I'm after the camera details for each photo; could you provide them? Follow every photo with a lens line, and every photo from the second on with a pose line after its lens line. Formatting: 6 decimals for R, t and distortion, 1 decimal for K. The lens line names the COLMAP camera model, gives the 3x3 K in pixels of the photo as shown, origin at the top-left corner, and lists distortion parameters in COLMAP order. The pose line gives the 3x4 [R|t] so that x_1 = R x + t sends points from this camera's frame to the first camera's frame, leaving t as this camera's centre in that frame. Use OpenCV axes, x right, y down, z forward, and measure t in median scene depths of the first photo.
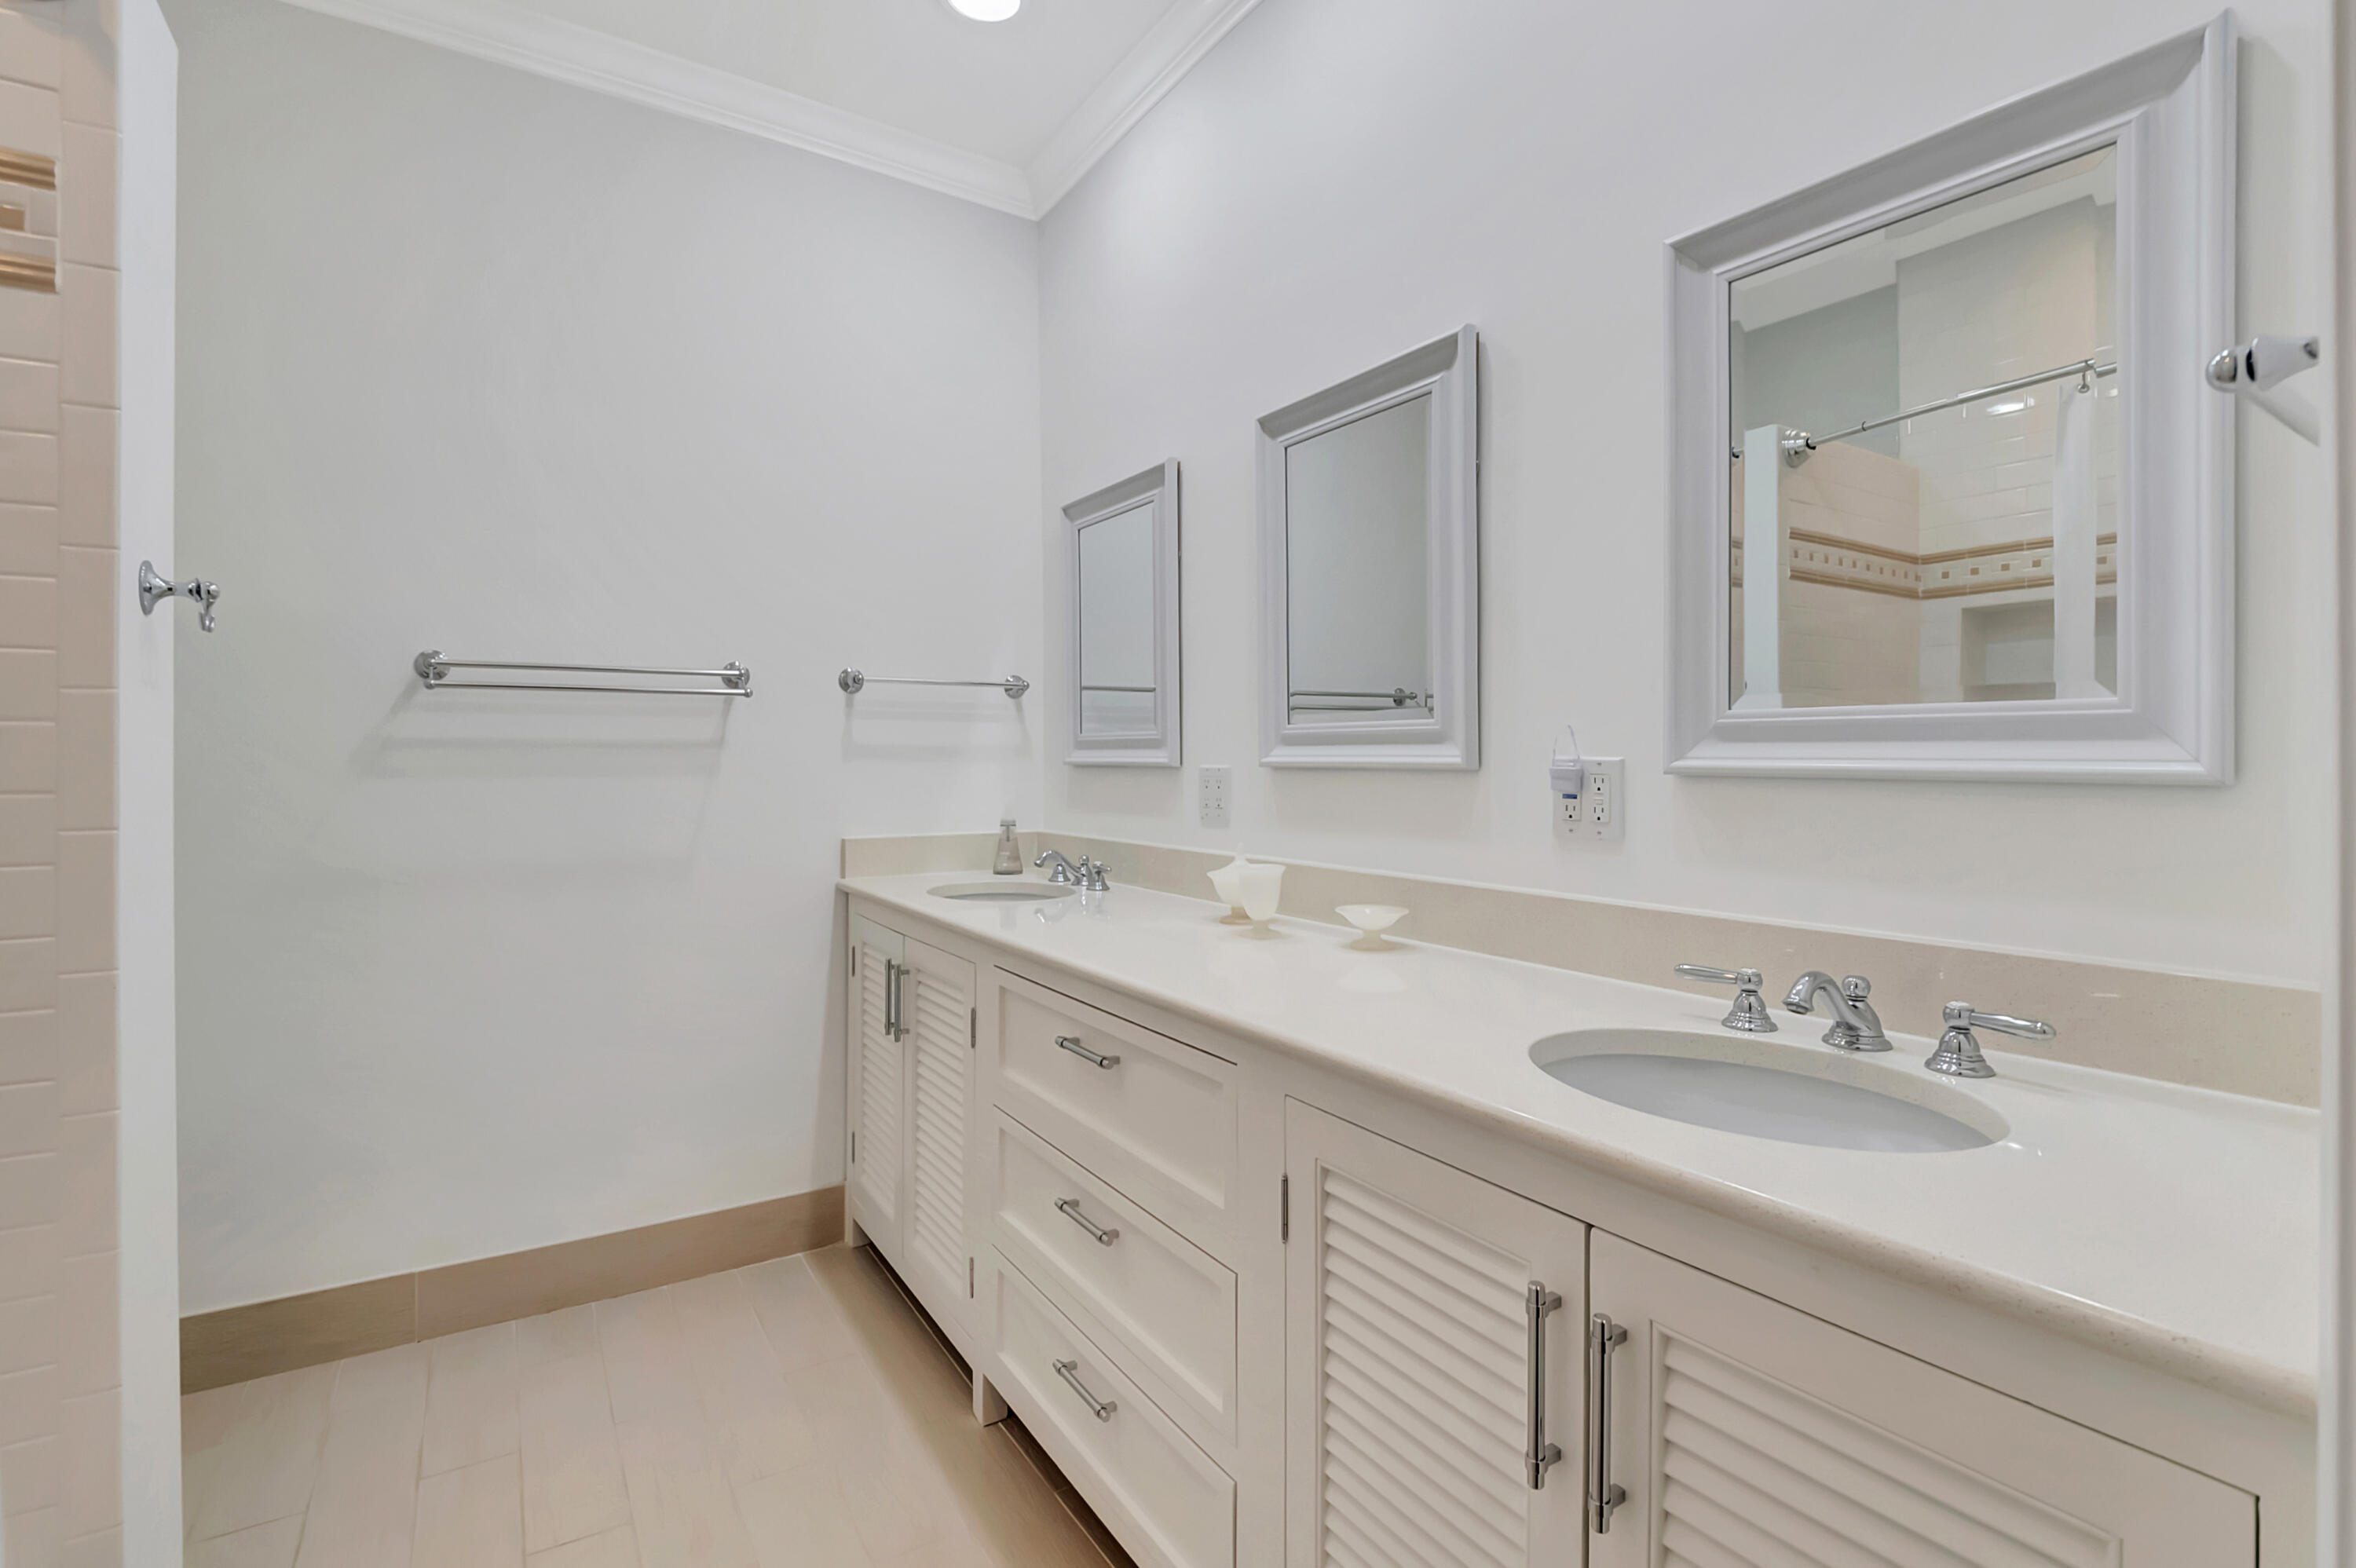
lens RADIAL K [[1047.4, 0, 1190.1], [0, 1047.4, 758.6], [0, 0, 1]] dist [0.004886, -0.018581]
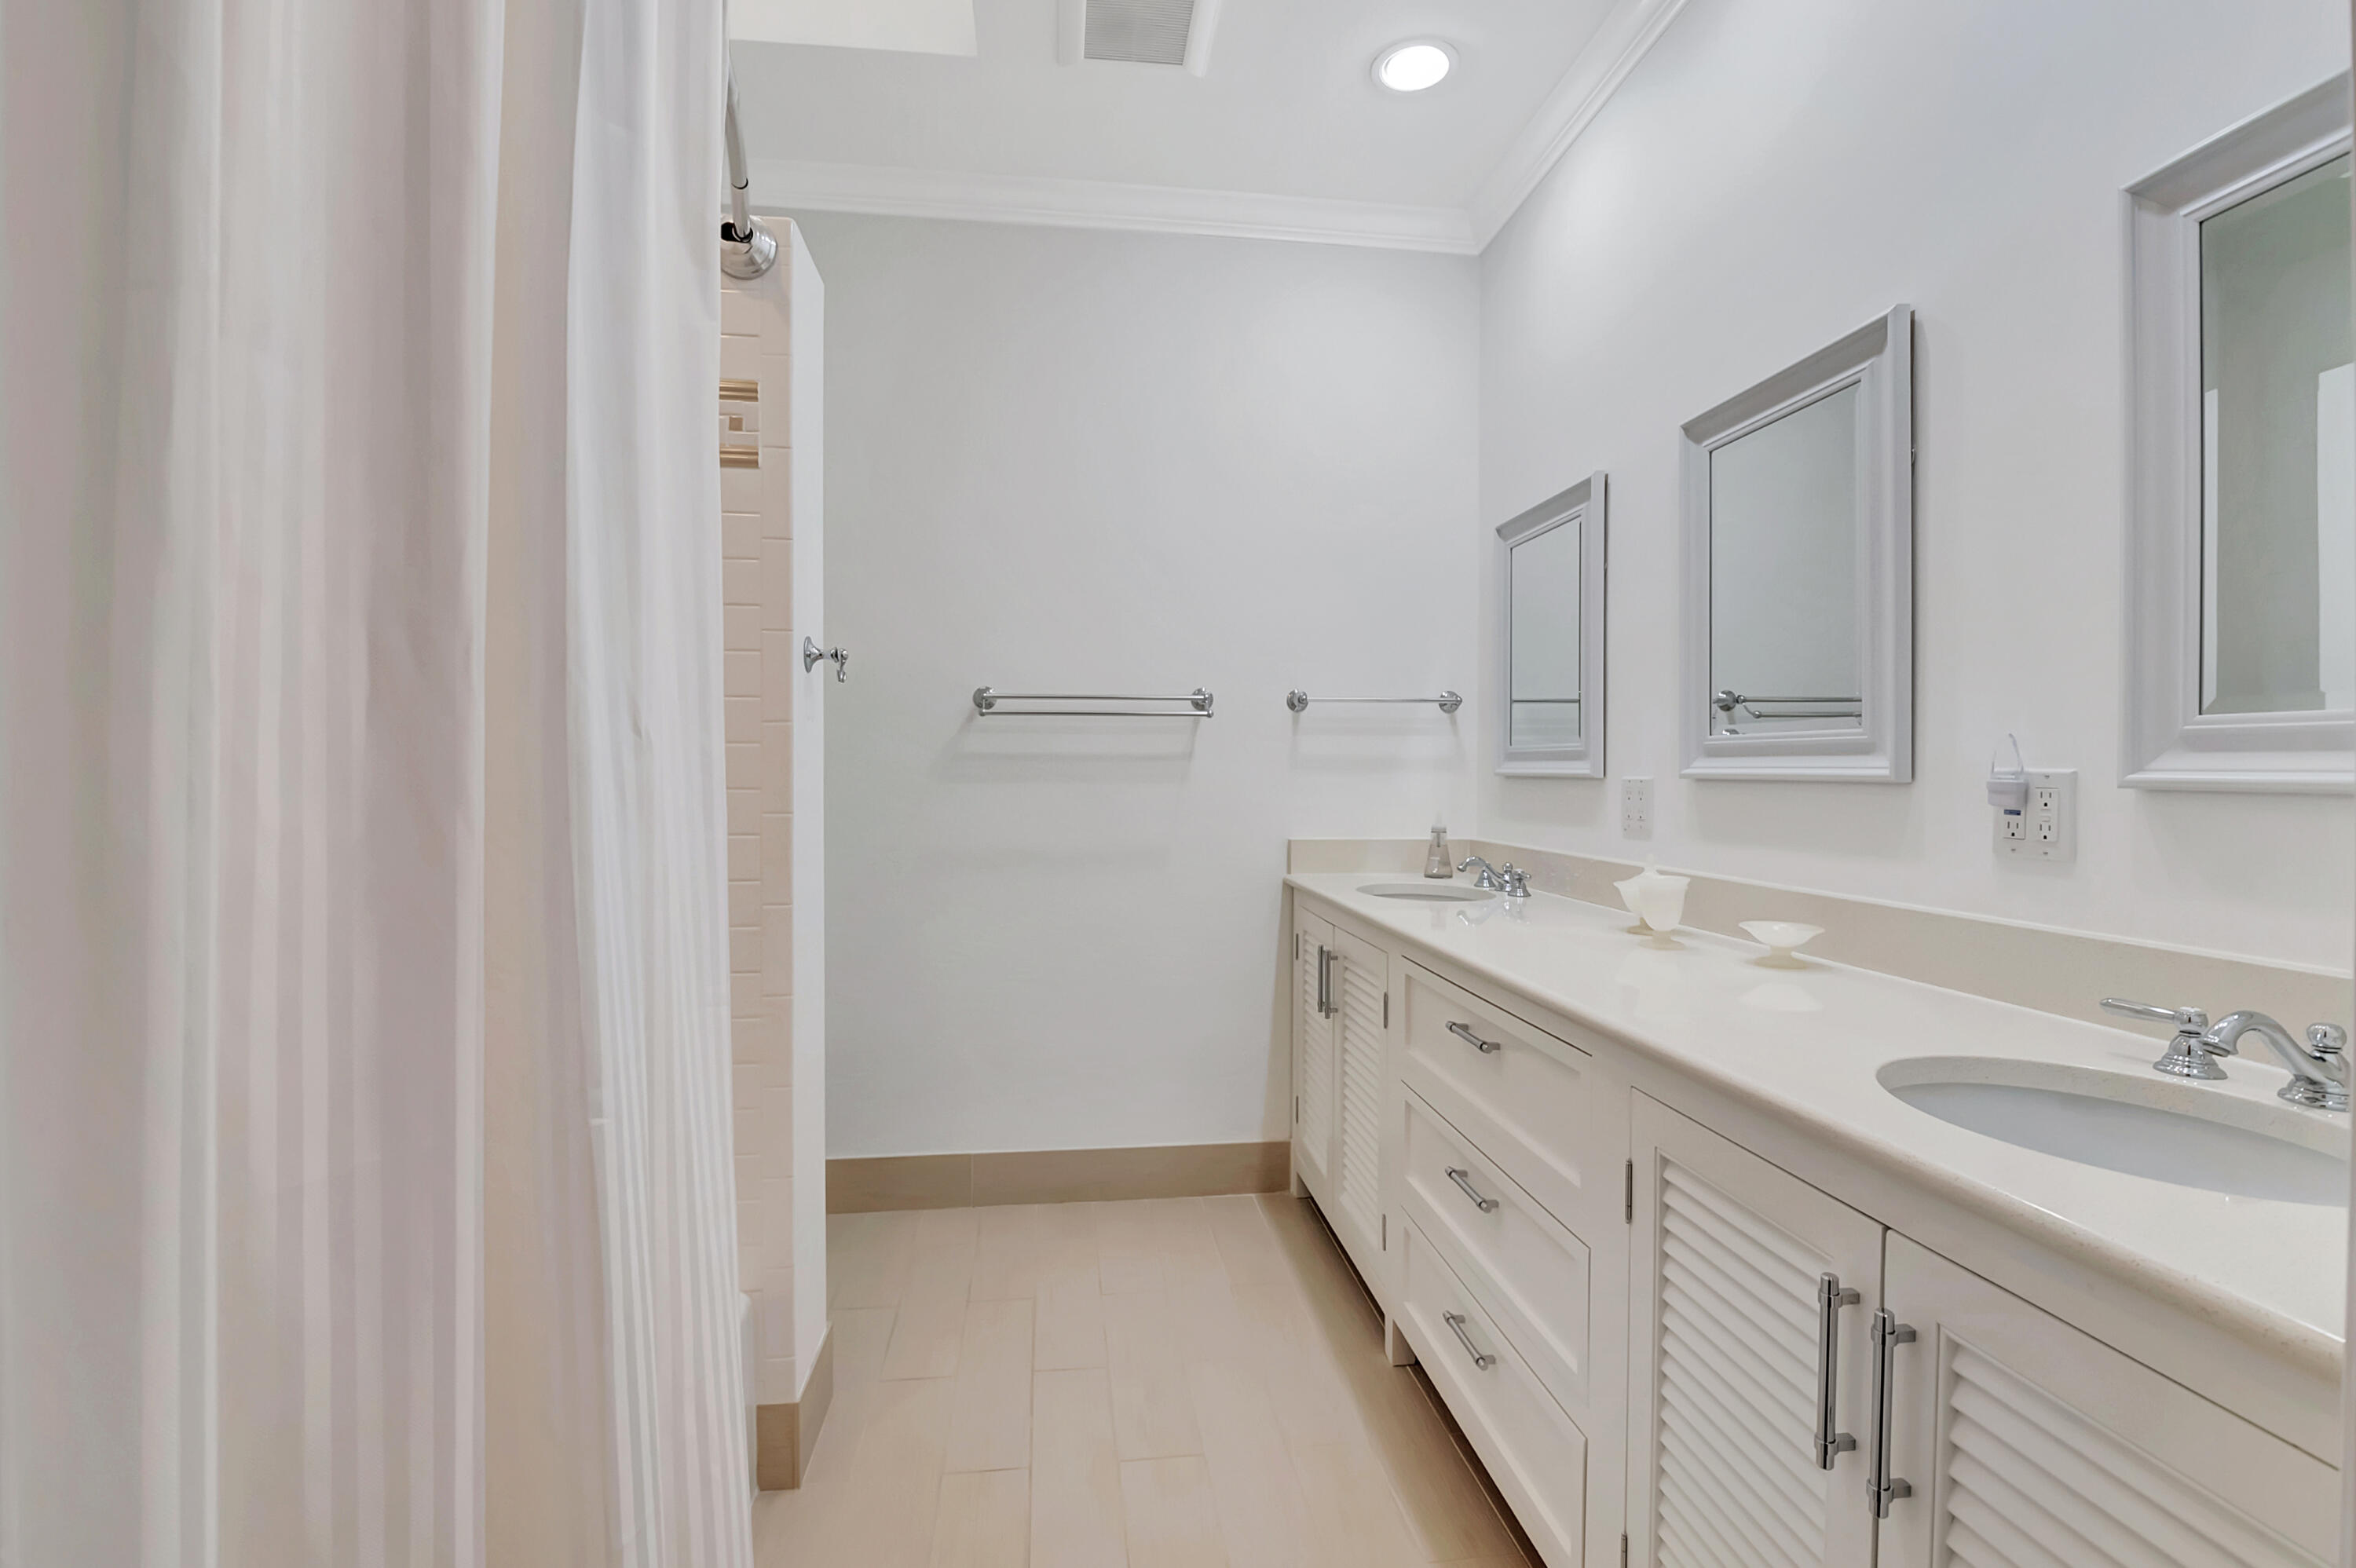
lens RADIAL K [[1018.7, 0, 1202.4], [0, 1018.7, 778.9], [0, 0, 1]] dist [-0.024635, -0.003133]
pose [[0.905818, 0.006594, -0.423617, 0.077322], [-0.003149, 0.999956, 0.008833, 0.001406], [0.423656, -0.006667, 0.905799, -0.065745]]
